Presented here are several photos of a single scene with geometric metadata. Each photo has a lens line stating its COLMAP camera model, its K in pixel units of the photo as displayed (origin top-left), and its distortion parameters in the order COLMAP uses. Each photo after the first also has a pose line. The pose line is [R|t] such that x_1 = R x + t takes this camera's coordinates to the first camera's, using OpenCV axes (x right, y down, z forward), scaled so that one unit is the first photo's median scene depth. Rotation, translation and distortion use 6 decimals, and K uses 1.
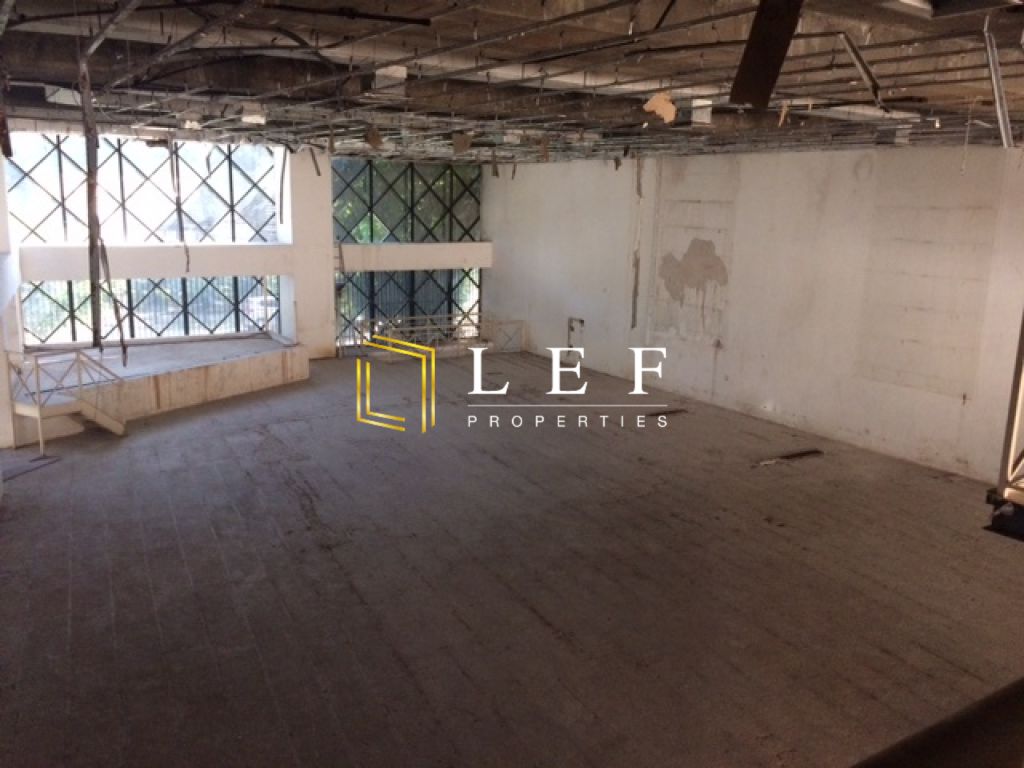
lens RADIAL K [[861.4, 0, 519.3], [0, 861.4, 383.0], [0, 0, 1]] dist [0.081238, -0.114041]
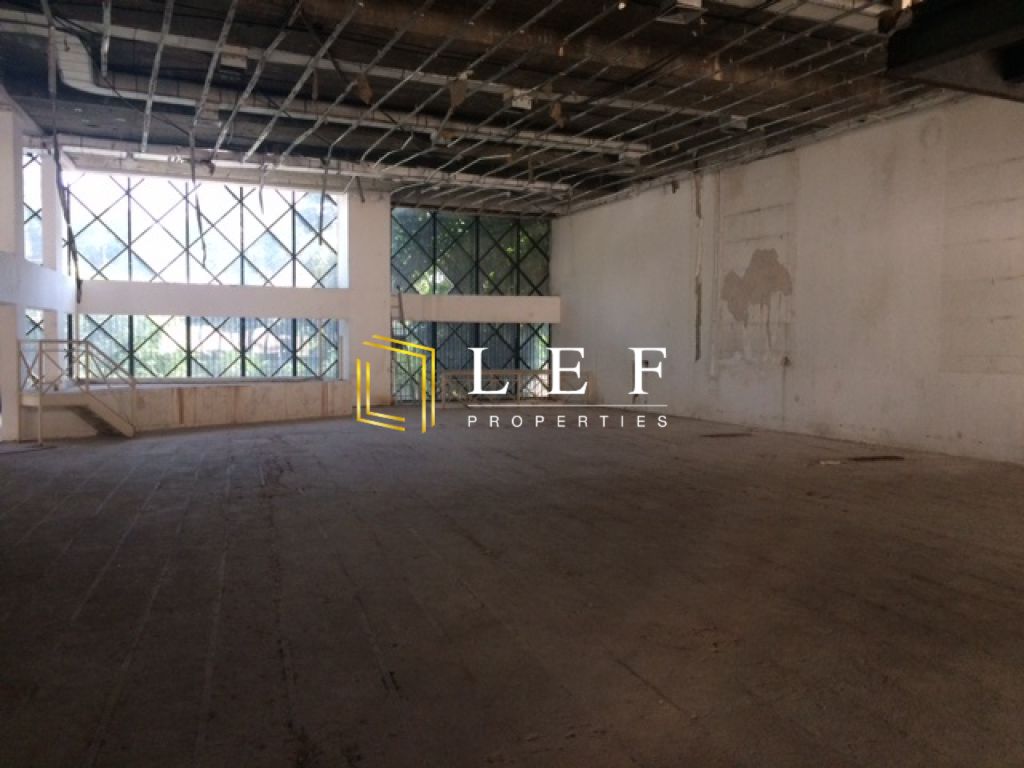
lens RADIAL K [[861.4, 0, 519.3], [0, 861.4, 383.0], [0, 0, 1]] dist [0.081238, -0.114041]
pose [[0.988382, -0.011947, -0.151518, 0.095519], [-0.013410, 0.986164, -0.165232, 0.128679], [0.151396, 0.165344, 0.974546, 0.098880]]
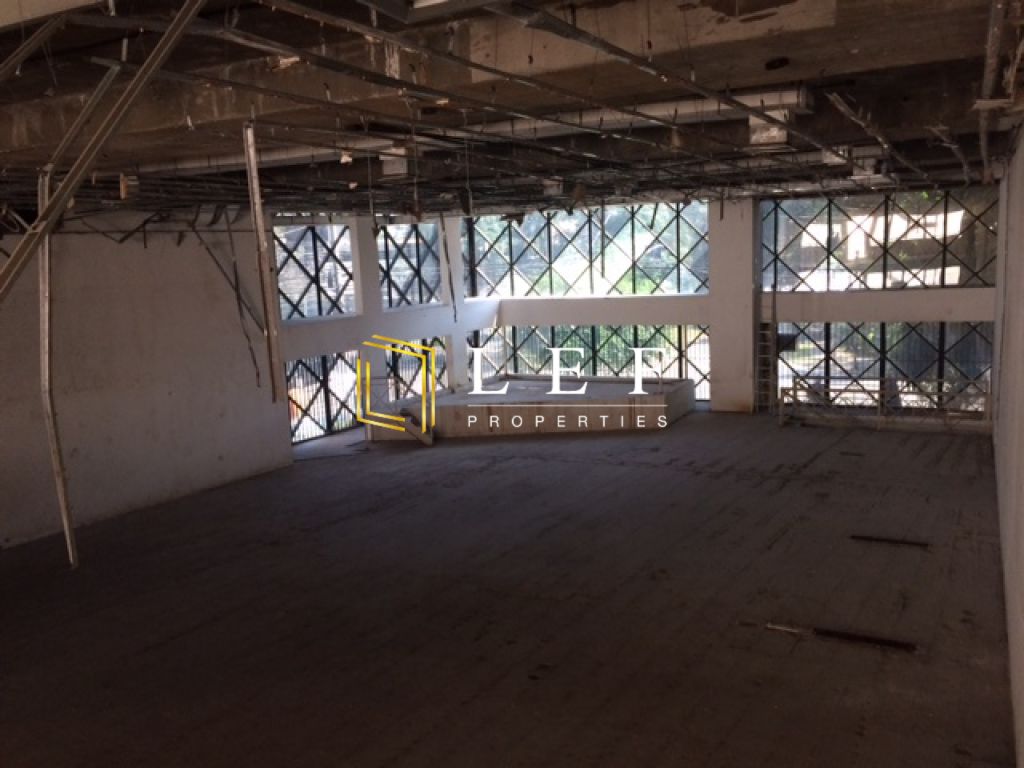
lens RADIAL K [[861.4, 0, 519.3], [0, 861.4, 383.0], [0, 0, 1]] dist [0.081238, -0.114041]
pose [[0.489209, 0.086072, -0.867909, 0.604130], [-0.123594, 0.991918, 0.028705, -0.071189], [0.863365, 0.093226, 0.495893, 0.385701]]
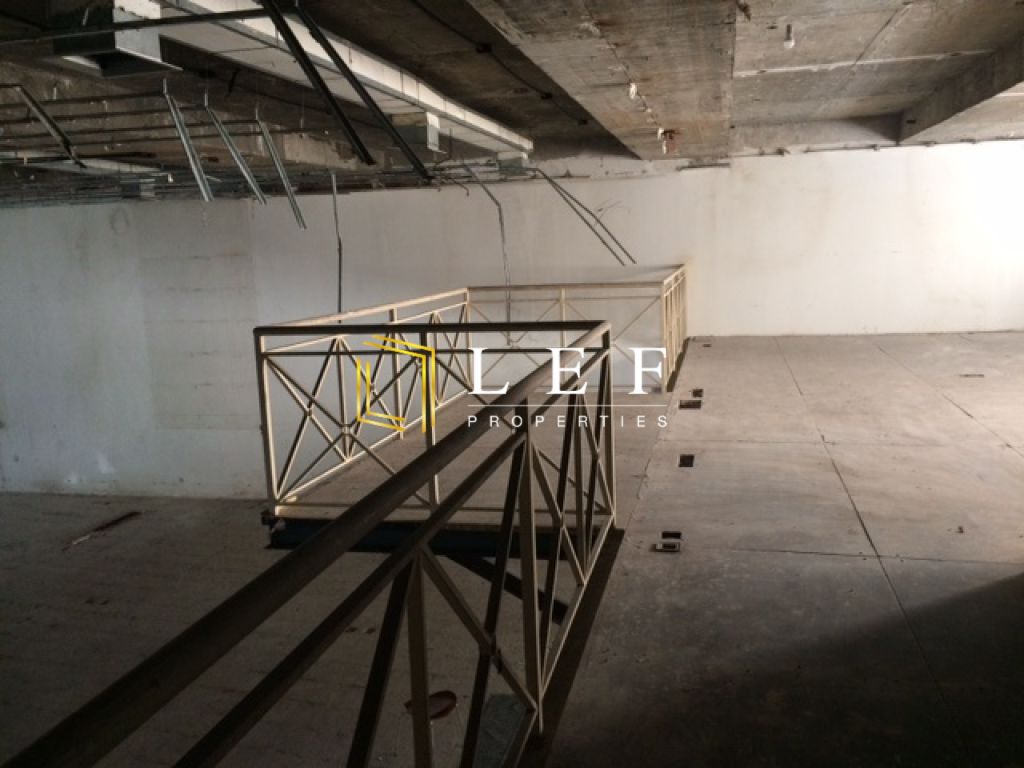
lens RADIAL K [[861.4, 0, 519.3], [0, 861.4, 383.0], [0, 0, 1]] dist [0.081238, -0.114041]
pose [[0.717171, -0.162499, 0.677687, 0.016284], [0.200518, 0.979428, 0.022650, 0.001210], [-0.667427, 0.119645, 0.735001, -0.006815]]
